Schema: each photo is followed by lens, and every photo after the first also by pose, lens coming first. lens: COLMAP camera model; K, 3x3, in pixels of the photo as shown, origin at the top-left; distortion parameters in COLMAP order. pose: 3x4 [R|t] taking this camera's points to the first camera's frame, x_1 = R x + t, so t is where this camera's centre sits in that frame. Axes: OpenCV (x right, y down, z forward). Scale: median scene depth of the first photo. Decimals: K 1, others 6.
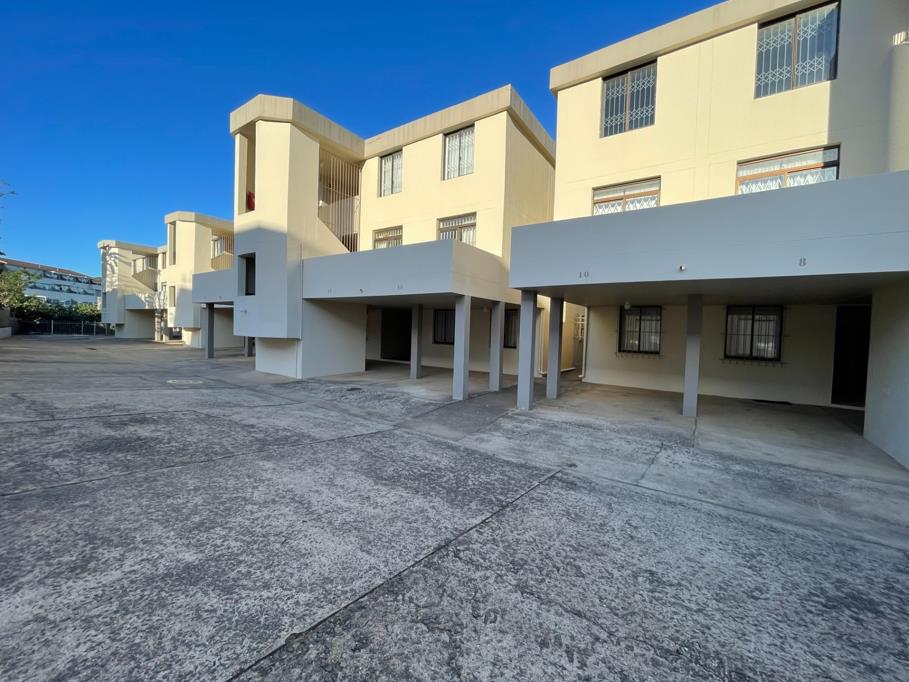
lens RADIAL K [[366.9, 0, 454.5], [0, 366.9, 341.0], [0, 0, 1]] dist [-0.000487, 0.000237]
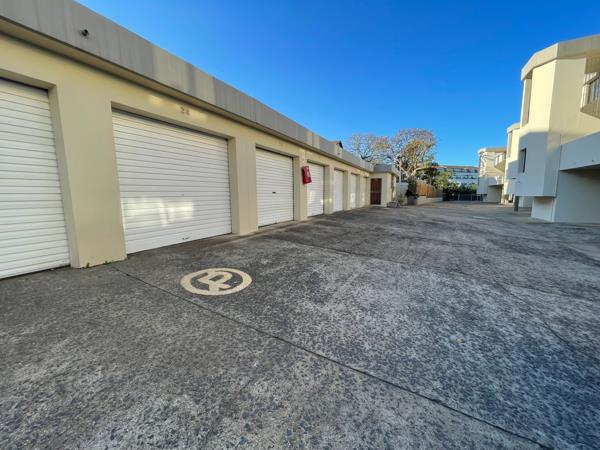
lens RADIAL K [[242.2, 0, 300.0], [0, 242.2, 225.0], [0, 0, 1]] dist [-0.000487, 0.000237]
pose [[0.136943, 0.087614, -0.986697, 0.192697], [-0.011671, 0.996154, 0.086834, 0.015312], [0.990510, -0.000376, 0.137439, -0.091834]]
